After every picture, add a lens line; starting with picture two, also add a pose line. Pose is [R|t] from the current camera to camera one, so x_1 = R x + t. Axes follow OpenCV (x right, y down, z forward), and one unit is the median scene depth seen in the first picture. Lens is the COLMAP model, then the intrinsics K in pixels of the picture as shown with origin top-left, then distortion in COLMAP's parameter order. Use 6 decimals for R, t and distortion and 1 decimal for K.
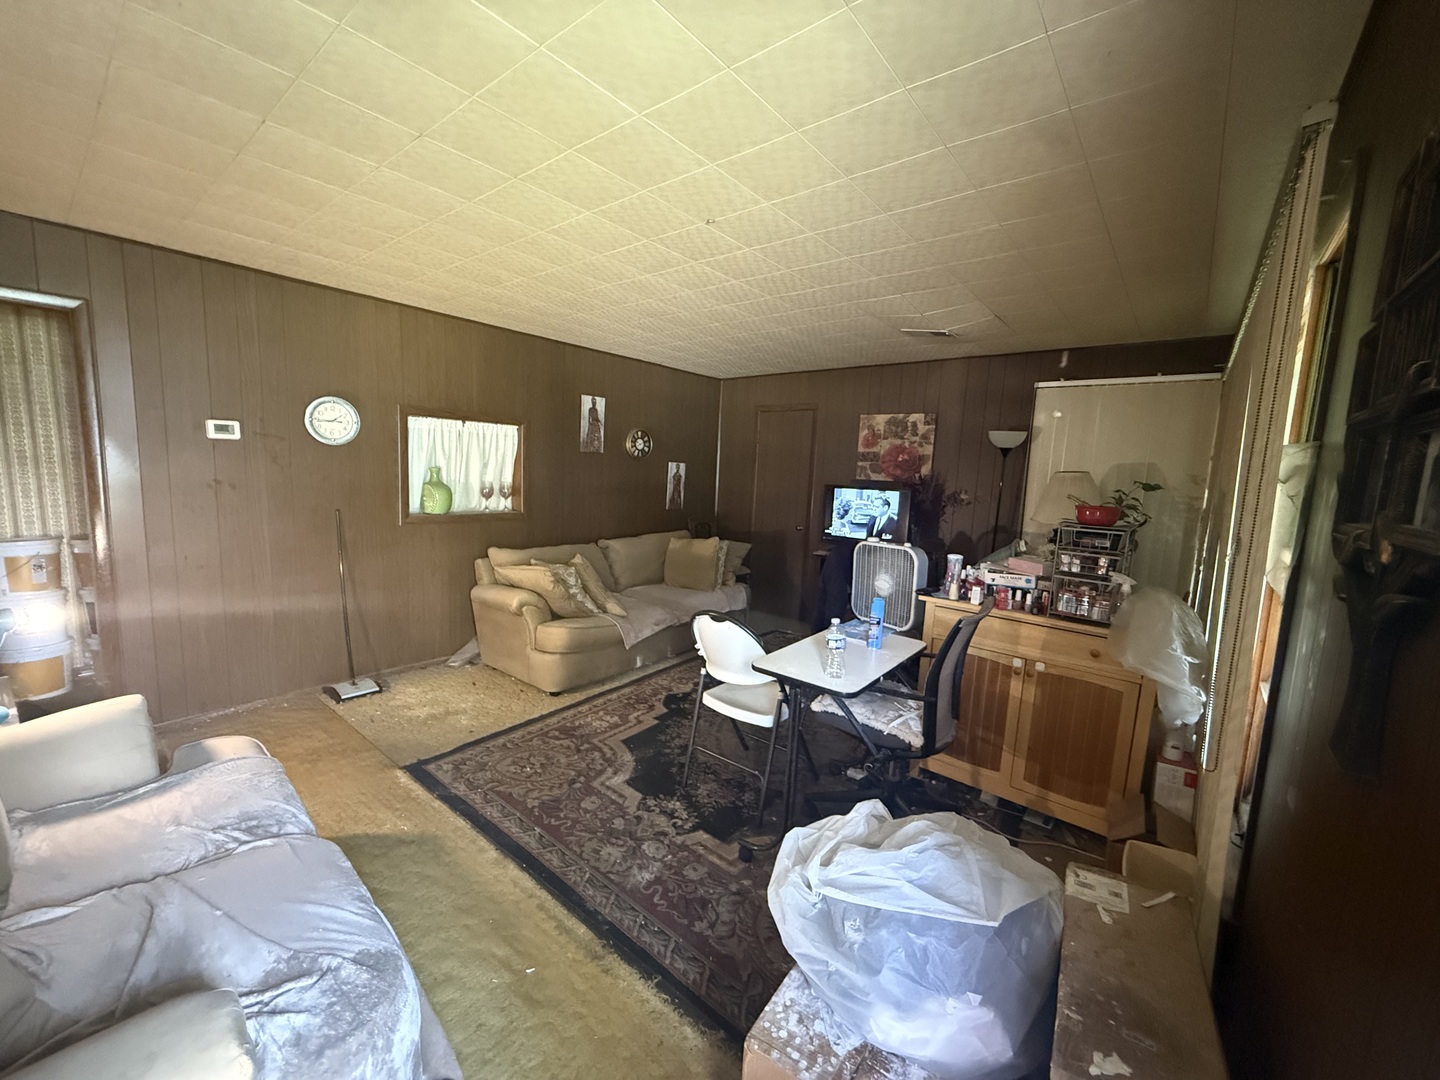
lens RADIAL K [[573.4, 0, 717.2], [0, 573.4, 538.9], [0, 0, 1]] dist [0.000187, -0.000017]
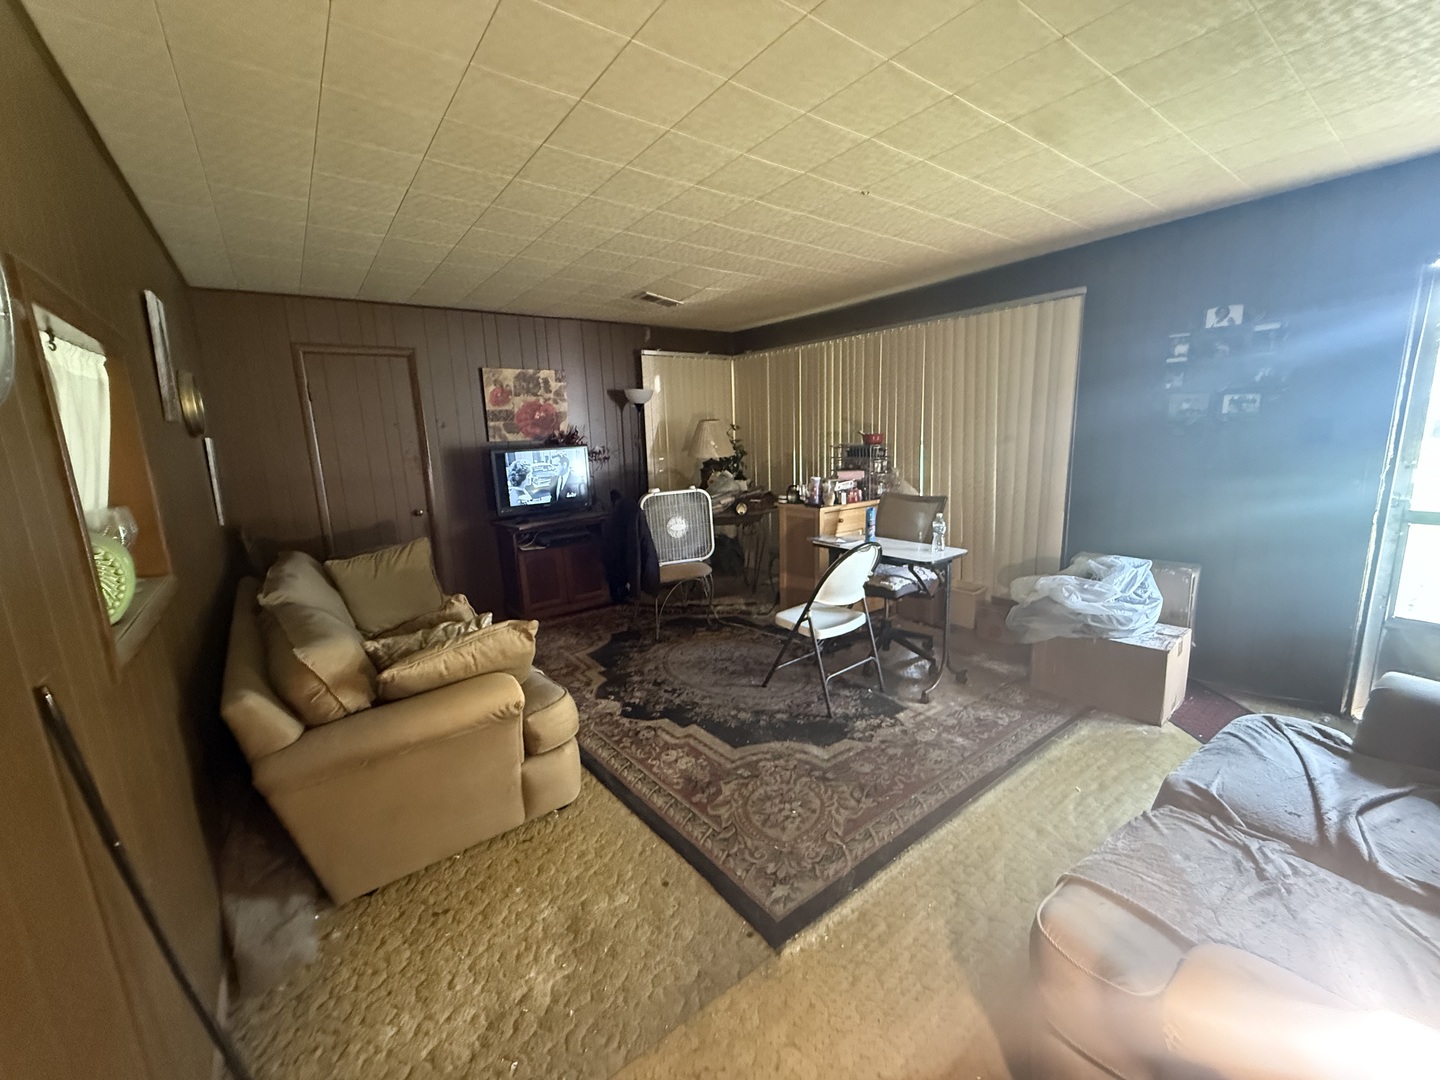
lens RADIAL K [[573.4, 0, 717.2], [0, 573.4, 538.9], [0, 0, 1]] dist [0.000187, -0.000017]
pose [[0.240384, -0.230878, 0.942821, -0.824352], [0.165489, 0.966829, 0.194563, -0.113061], [-0.956467, 0.109256, 0.270618, 0.681581]]
